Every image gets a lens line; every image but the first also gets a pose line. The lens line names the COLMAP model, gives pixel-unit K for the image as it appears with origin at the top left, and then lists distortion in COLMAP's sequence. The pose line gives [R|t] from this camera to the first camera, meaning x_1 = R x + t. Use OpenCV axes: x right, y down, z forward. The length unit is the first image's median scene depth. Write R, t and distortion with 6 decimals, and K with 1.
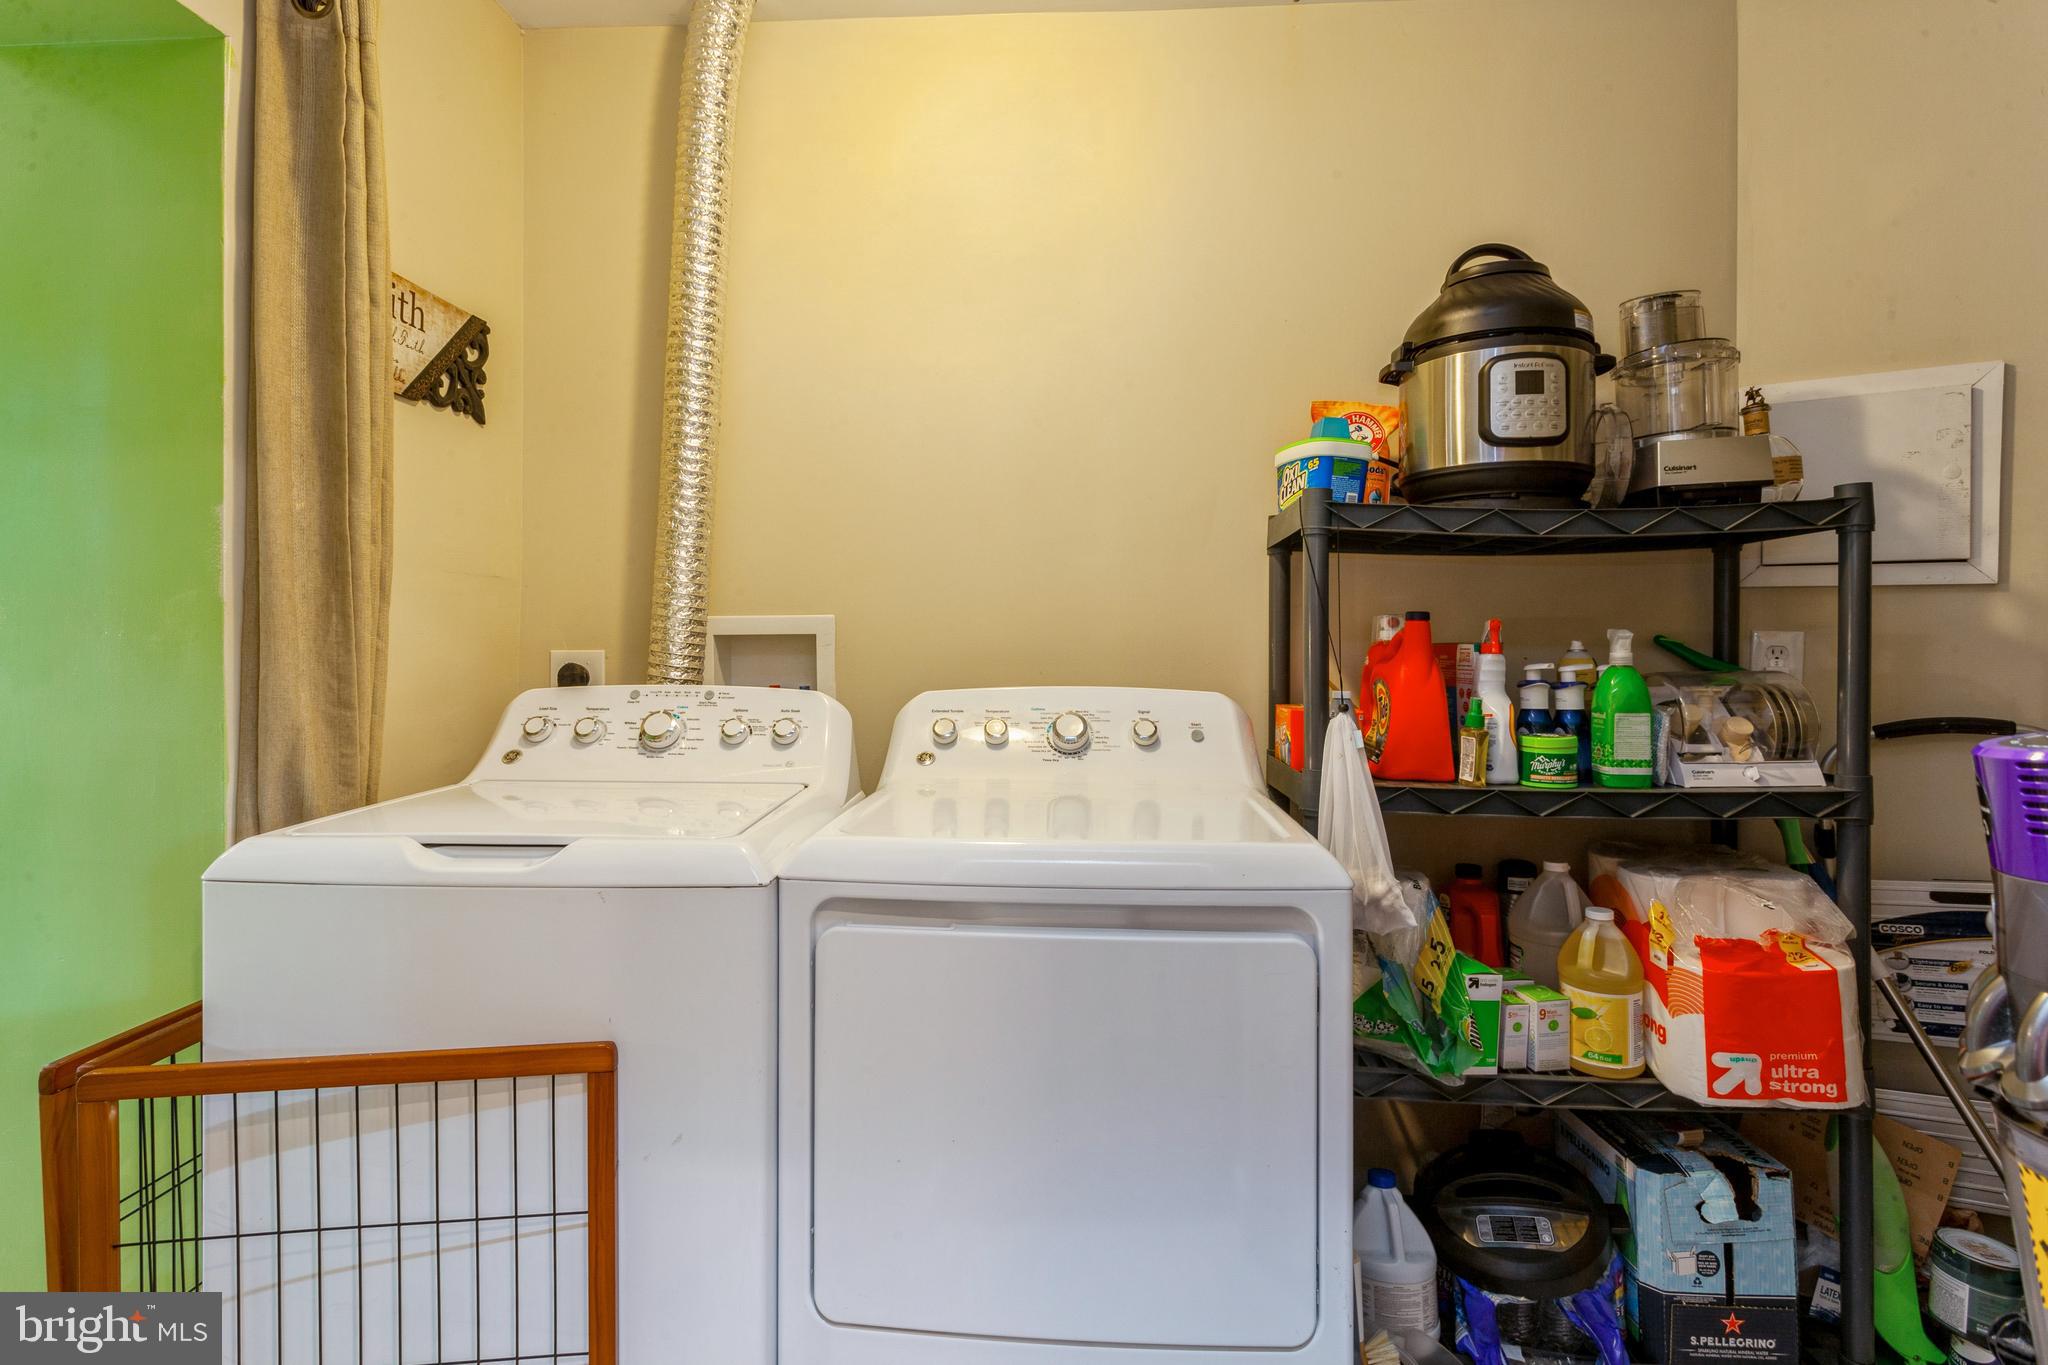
lens RADIAL K [[986.8, 0, 1020.9], [0, 986.8, 666.1], [0, 0, 1]] dist [0.001367, 0.000692]
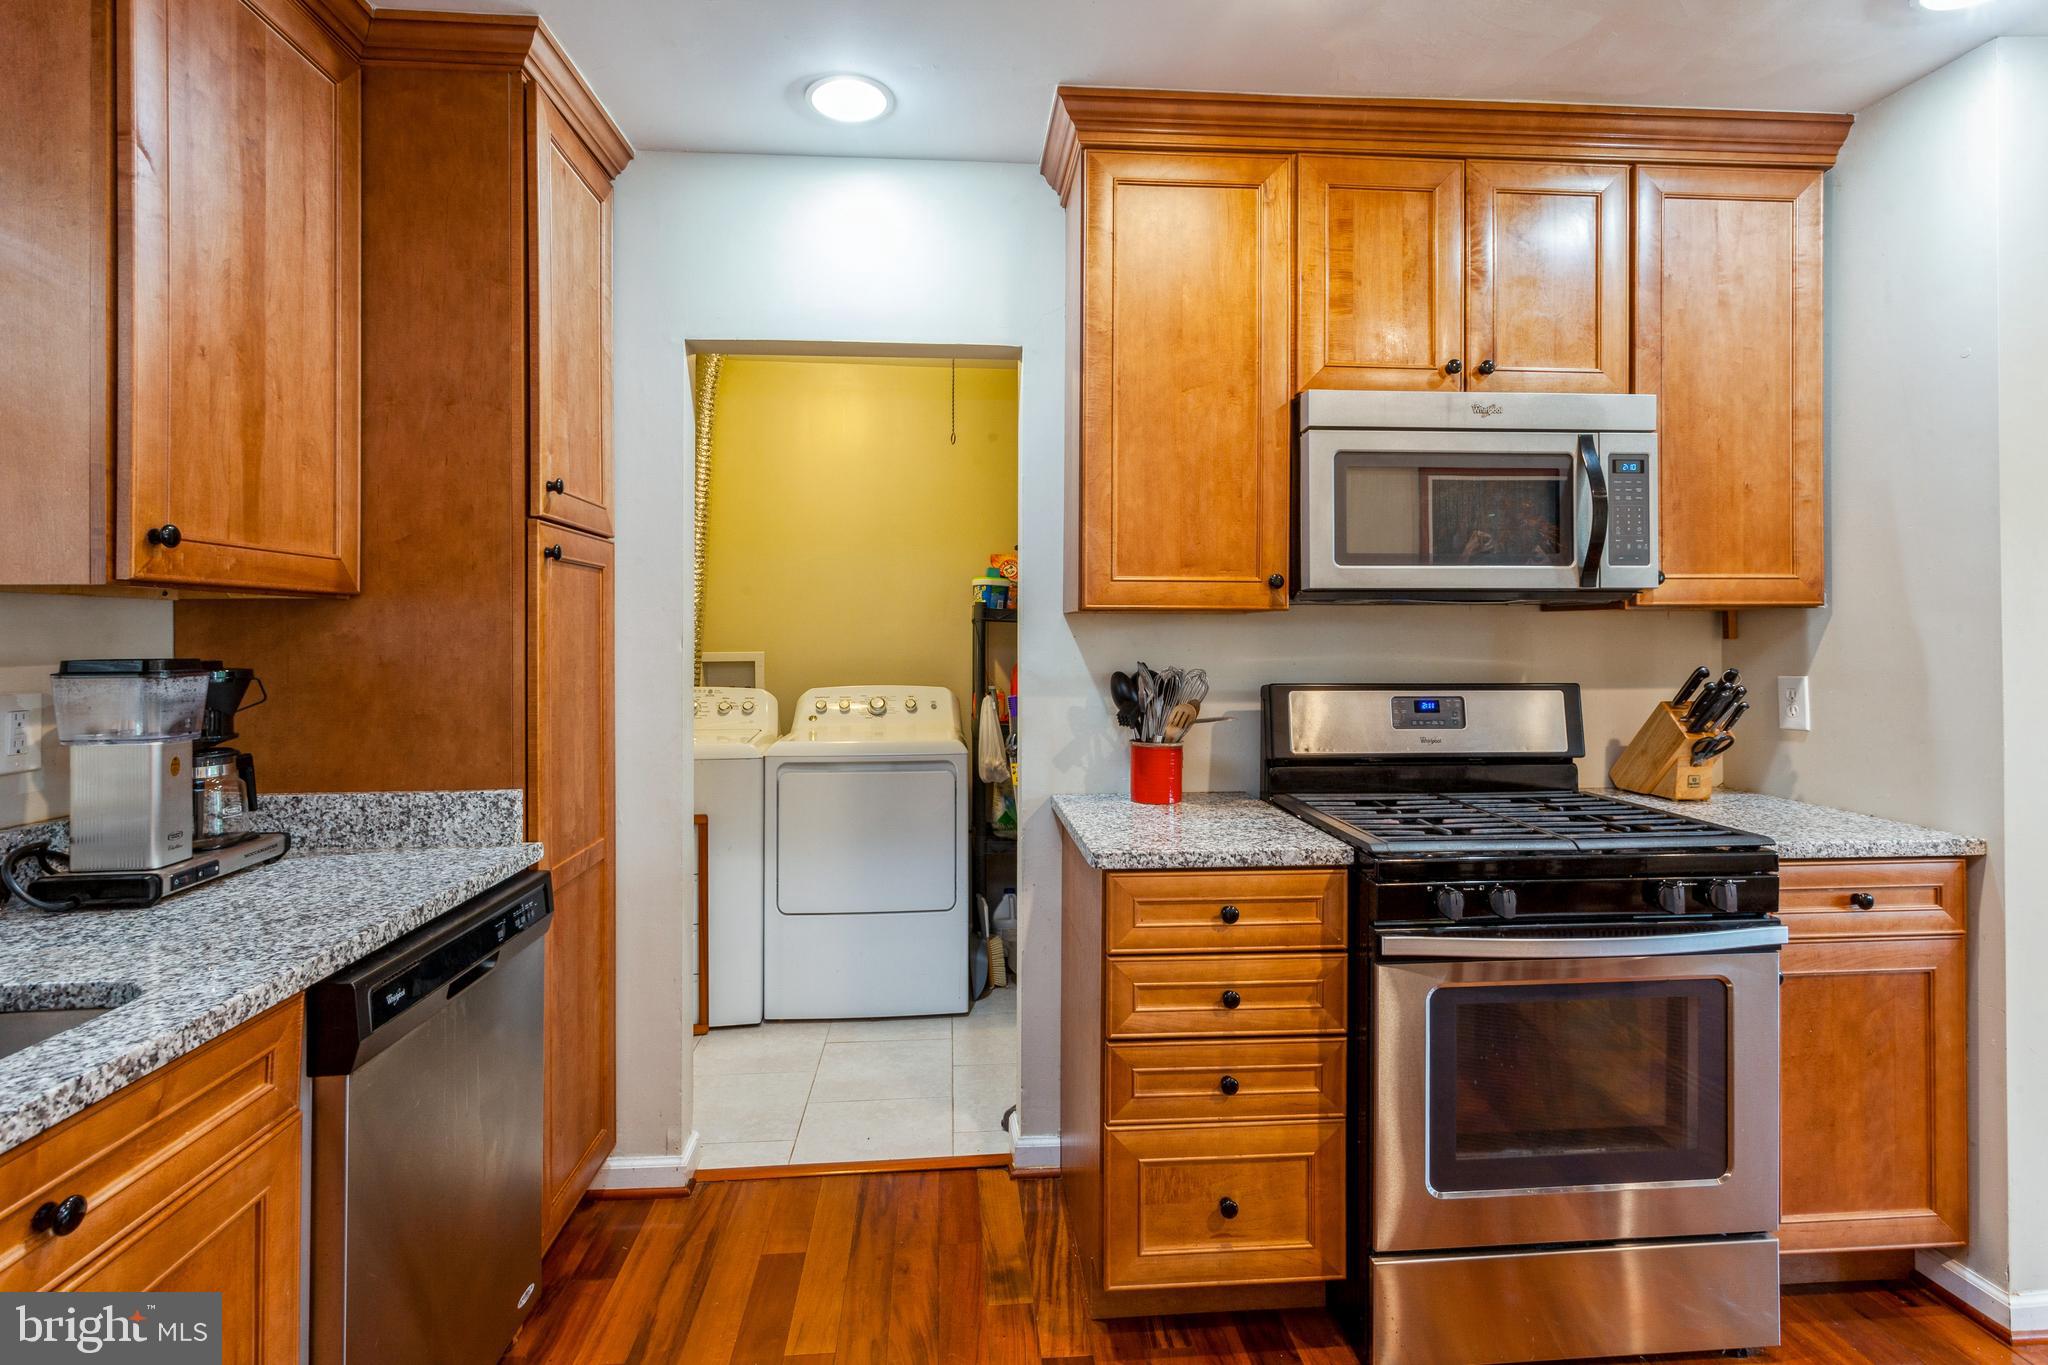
lens RADIAL K [[986.8, 0, 1017.9], [0, 986.8, 632.5], [0, 0, 1]] dist [0.001367, 0.000692]
pose [[0.989159, -0.002907, 0.146821, 0.035756], [0.007318, 0.999538, -0.029512, -0.031330], [-0.146667, 0.030267, 0.988723, -1.287210]]
